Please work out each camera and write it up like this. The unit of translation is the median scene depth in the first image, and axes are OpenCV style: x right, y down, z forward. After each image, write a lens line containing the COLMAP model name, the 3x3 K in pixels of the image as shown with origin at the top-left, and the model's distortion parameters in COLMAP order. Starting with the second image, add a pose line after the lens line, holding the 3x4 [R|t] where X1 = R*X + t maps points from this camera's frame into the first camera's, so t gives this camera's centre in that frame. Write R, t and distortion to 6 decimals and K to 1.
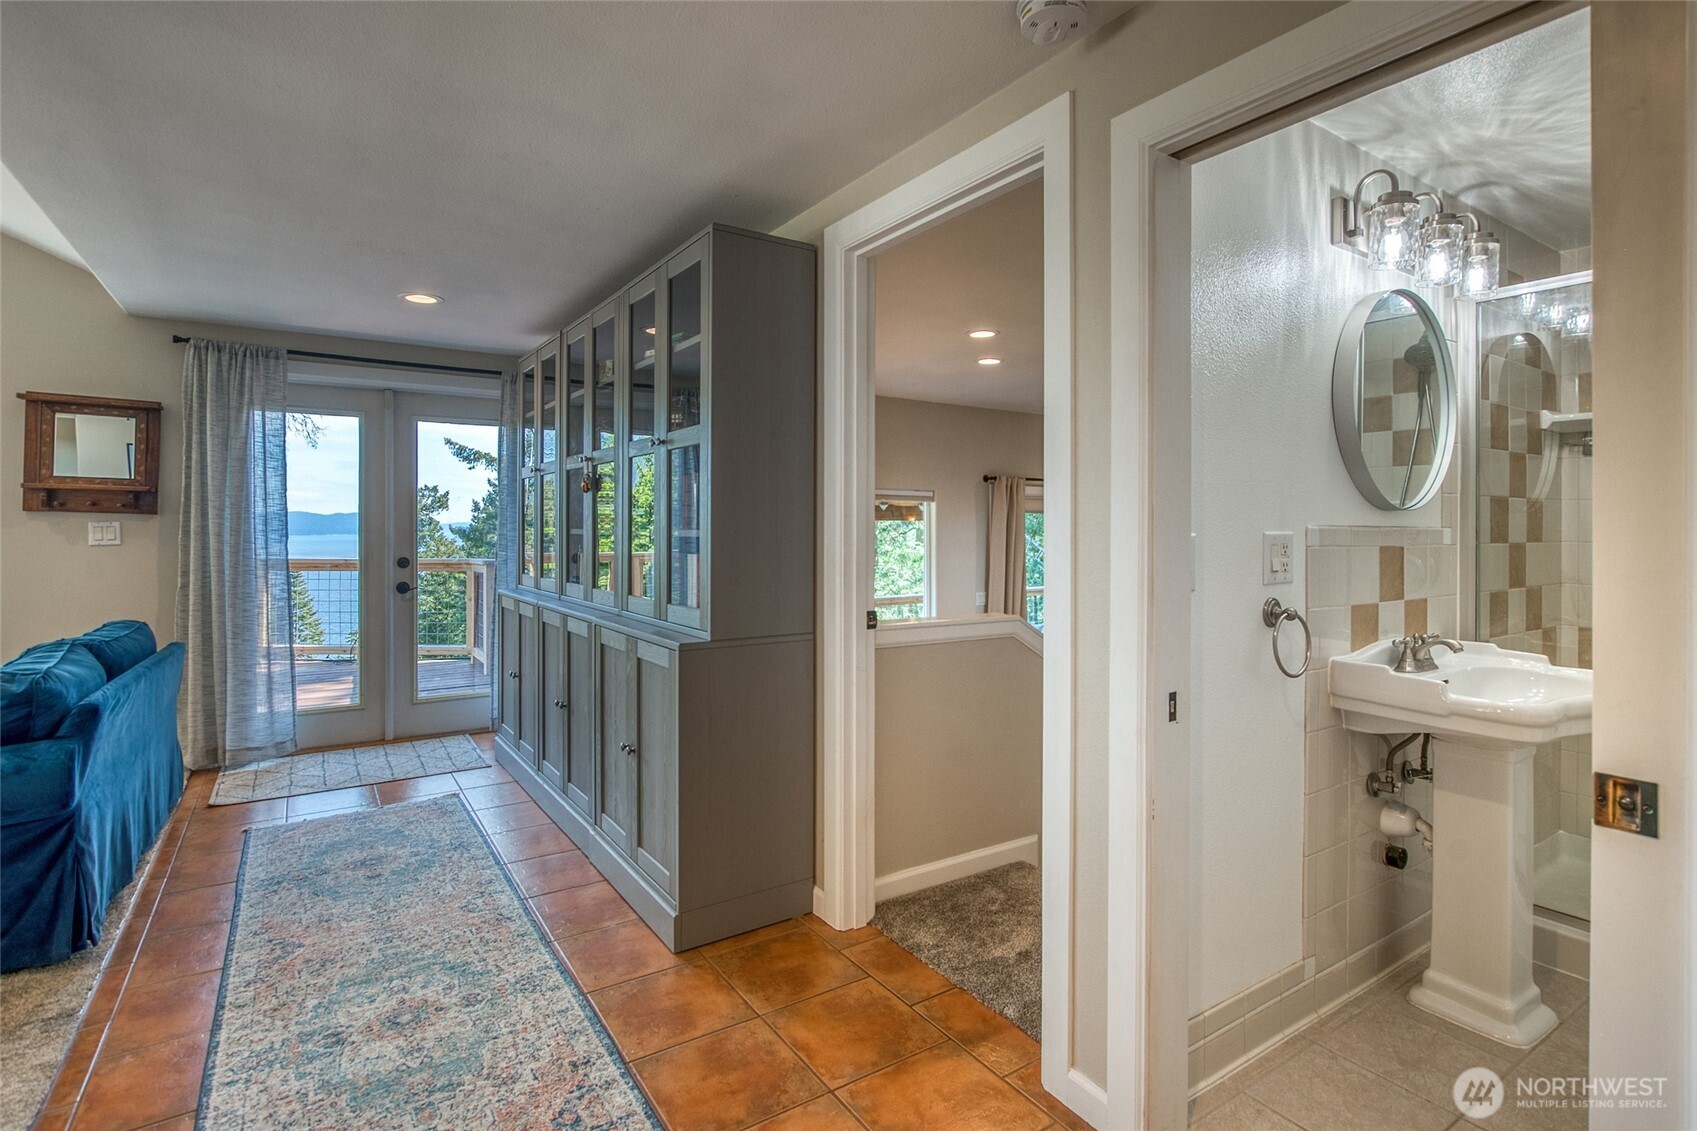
lens RADIAL K [[834.5, 0, 845.3], [0, 834.5, 528.9], [0, 0, 1]] dist [-0.002468, 0.002188]
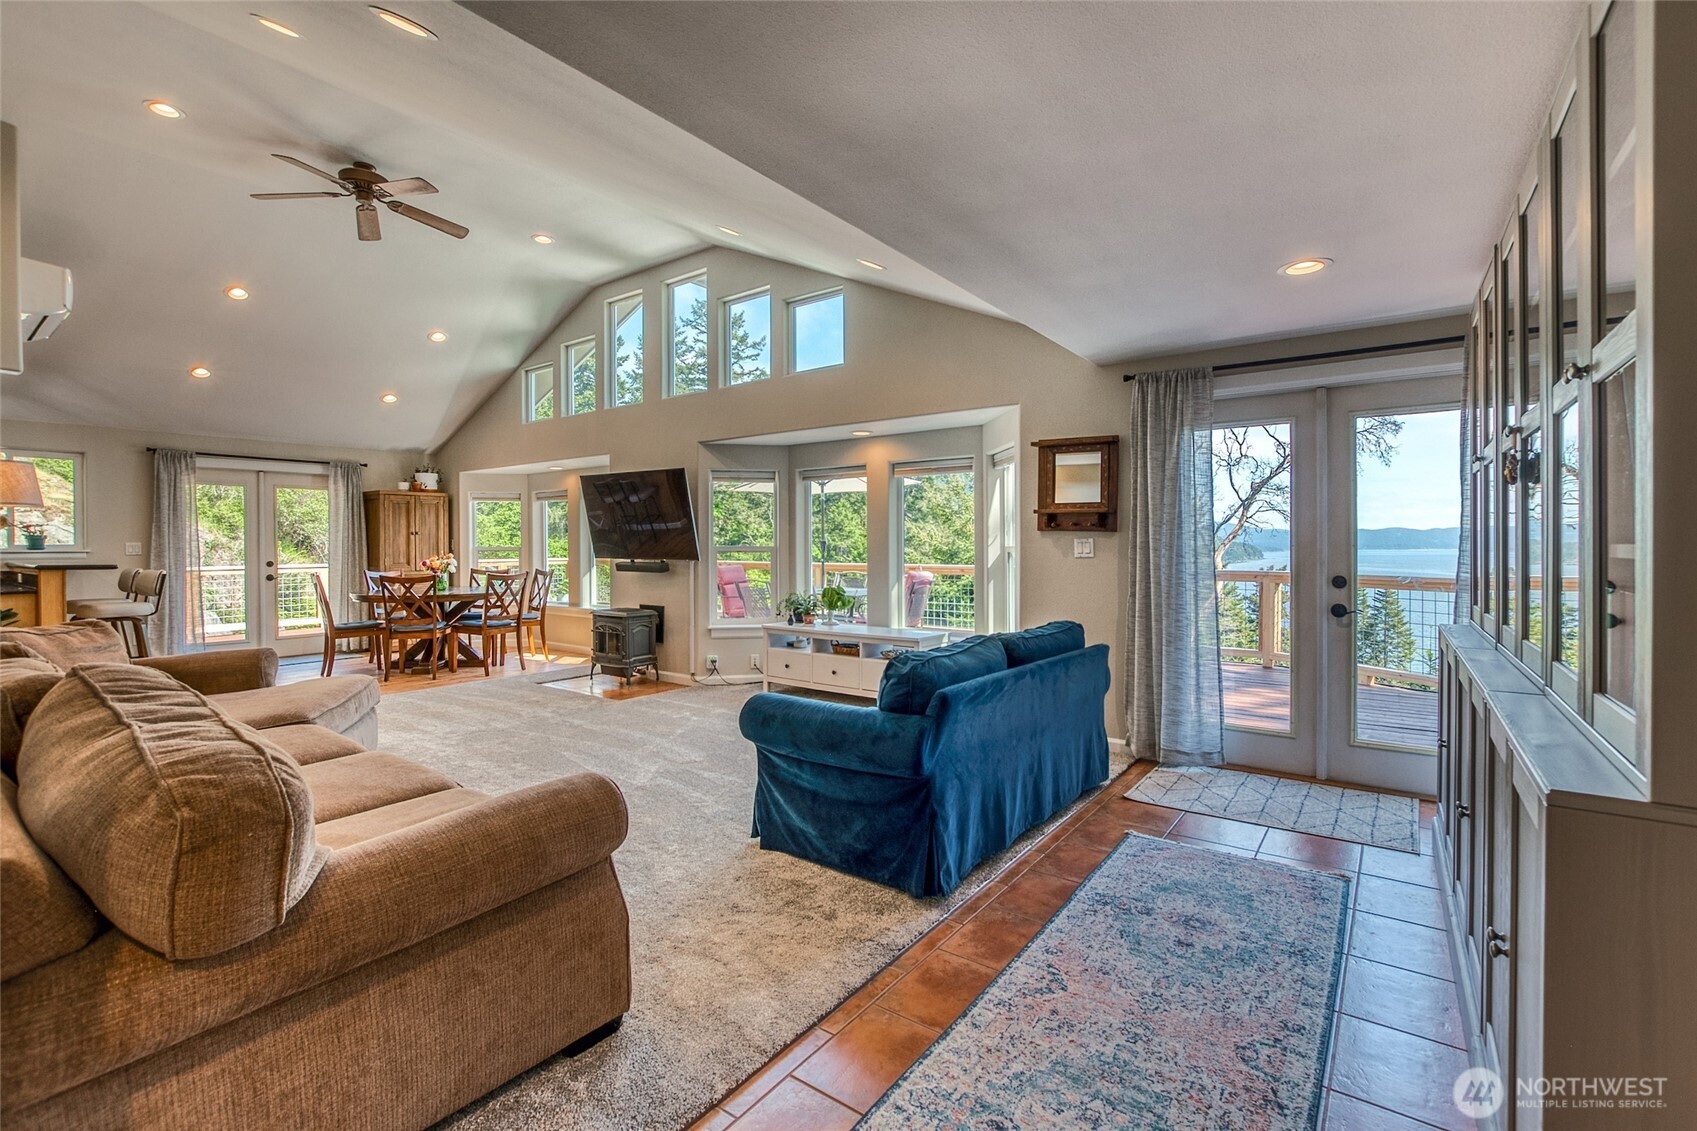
lens RADIAL K [[753.0, 0, 853.3], [0, 753.0, 546.8], [0, 0, 1]] dist [-0.017569, -0.000014]
pose [[0.355463, 0.000820, -0.934690, 0.030681], [0.002640, 0.999995, 0.001882, 0.001010], [0.934687, -0.003137, 0.355459, 0.316355]]
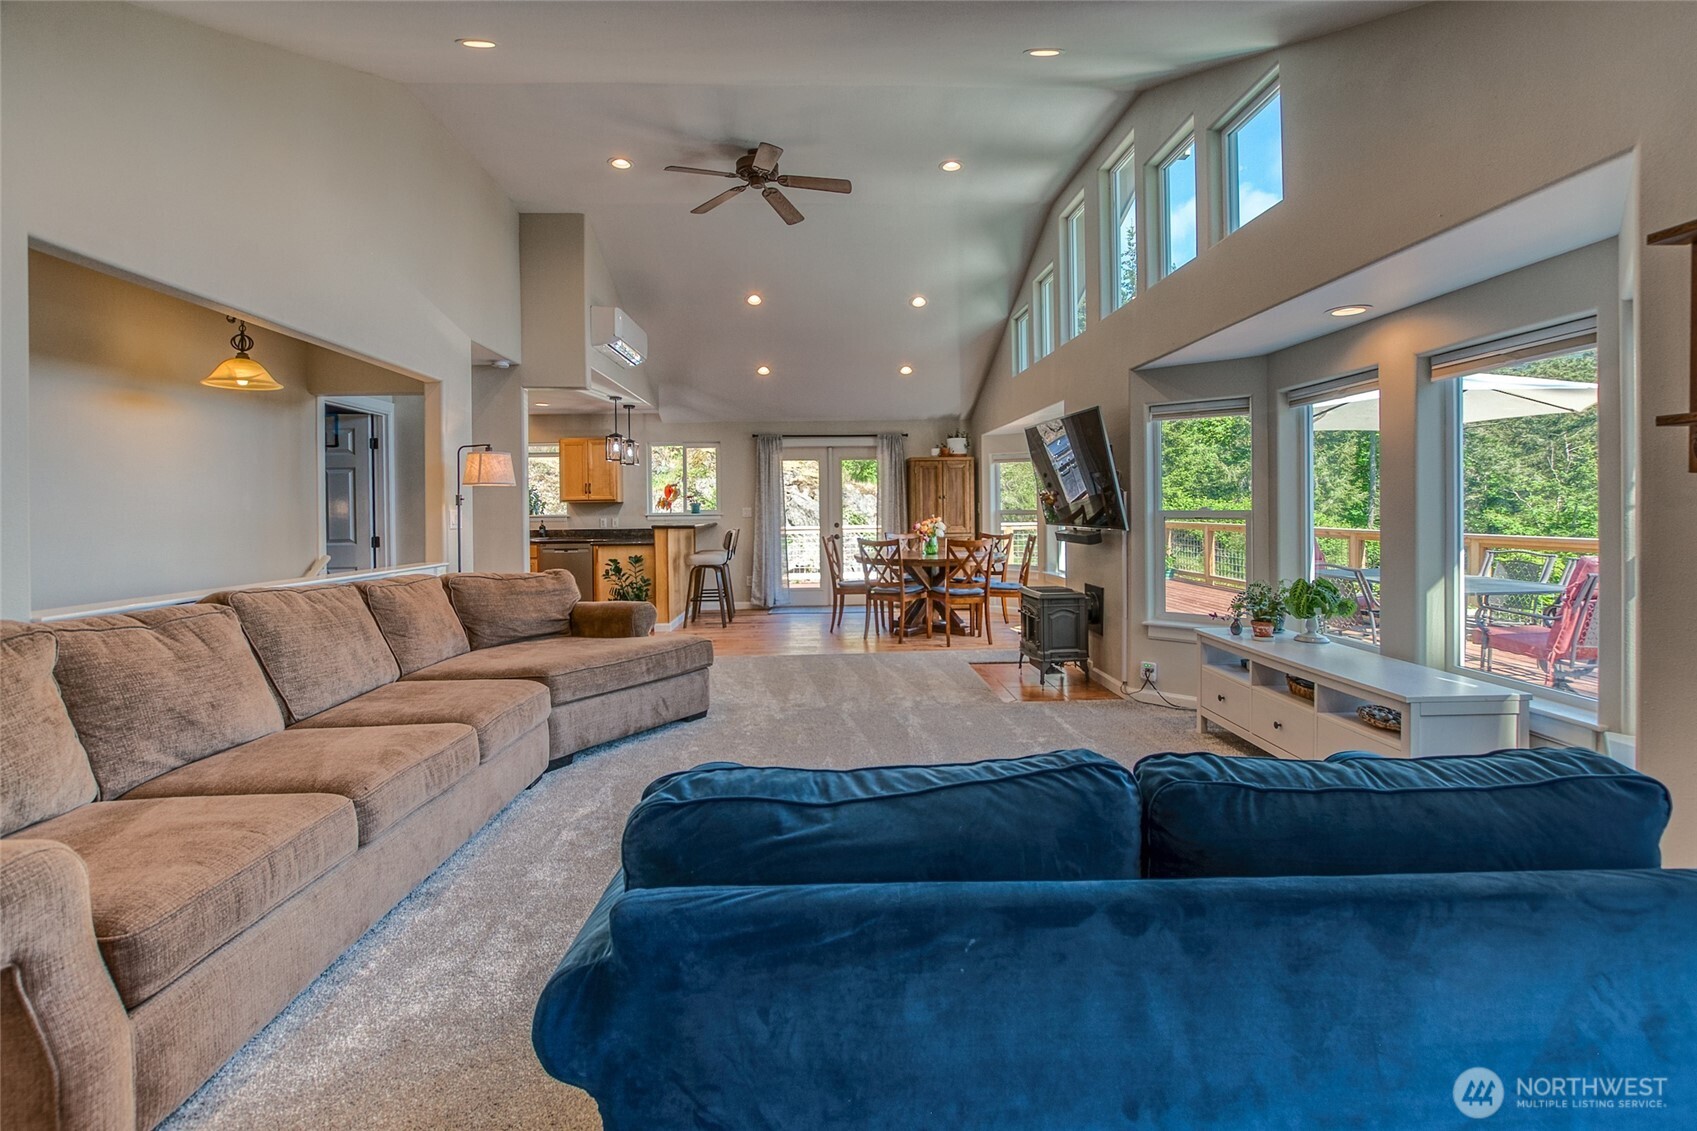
lens RADIAL K [[755.1, 0, 848.7], [0, 755.1, 511.2], [0, 0, 1]] dist [-0.002941, -0.000010]
pose [[-0.501730, 0.005474, -0.865007, -0.381063], [0.006087, 0.999978, 0.002797, -0.004251], [0.865003, -0.003861, -0.501752, 0.845855]]
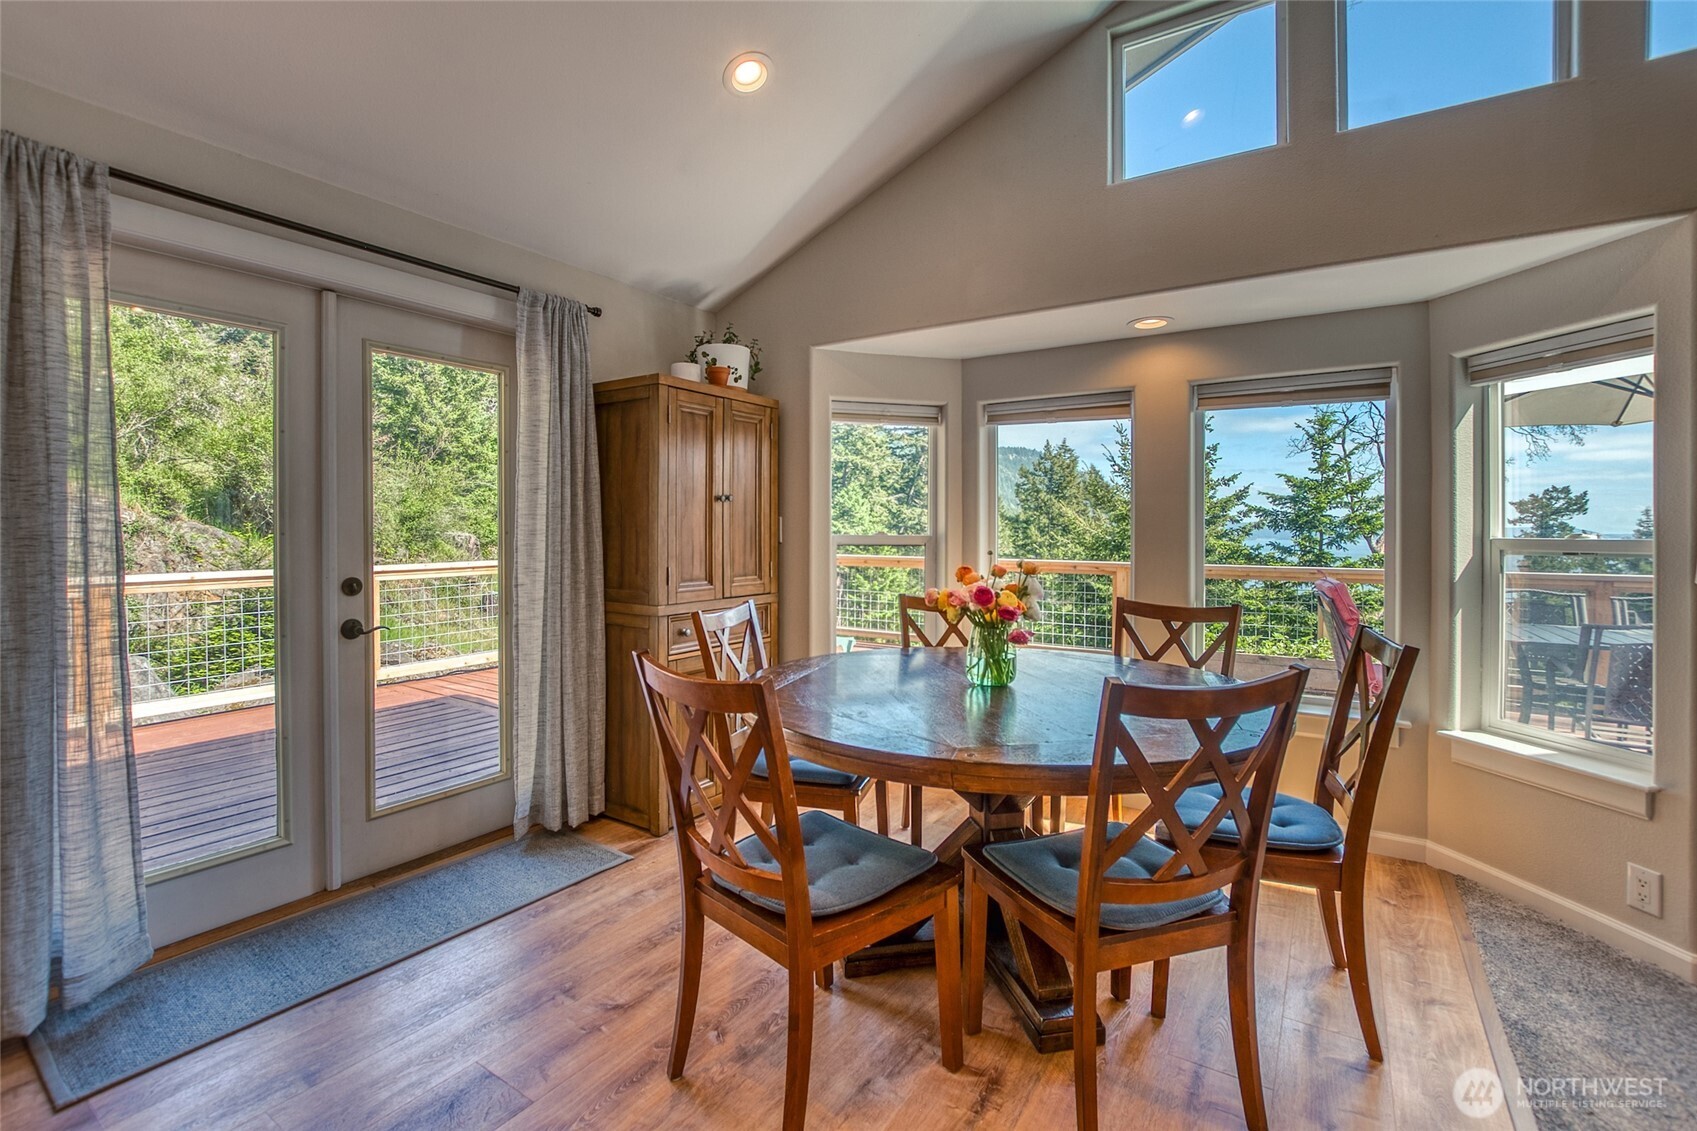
lens RADIAL K [[762.9, 0, 851.1], [0, 762.9, 534.1], [0, 0, 1]] dist [-0.024345, 0.007165]
pose [[0.407999, 0.002107, -0.912980, -1.797469], [-0.002706, 0.999996, 0.001099, -0.000076], [0.912978, 0.002022, 0.408003, -0.373564]]
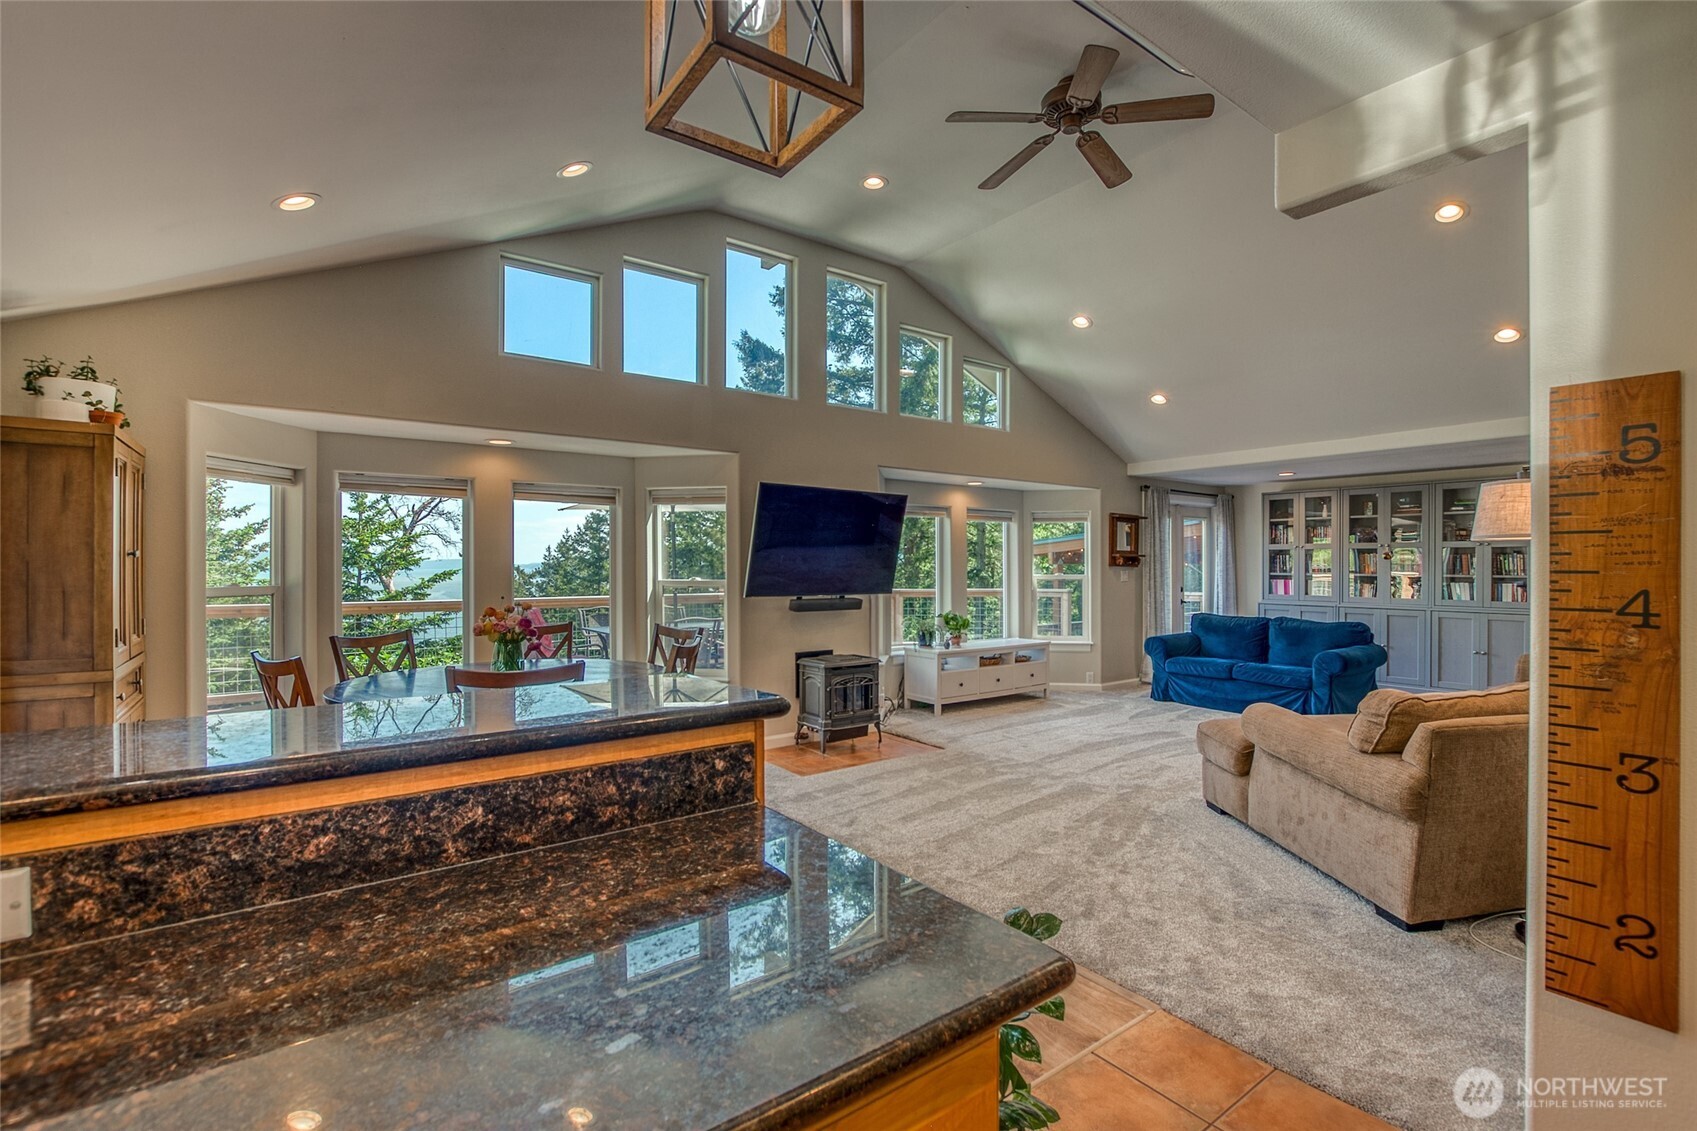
lens RADIAL K [[764.7, 0, 849.8], [0, 764.7, 554.2], [0, 0, 1]] dist [-0.015139, 0.000557]
pose [[0.998272, -0.003544, 0.058658, -1.938816], [0.004282, 0.999913, -0.012456, -0.029989], [-0.058609, 0.012685, 0.998200, -1.143281]]
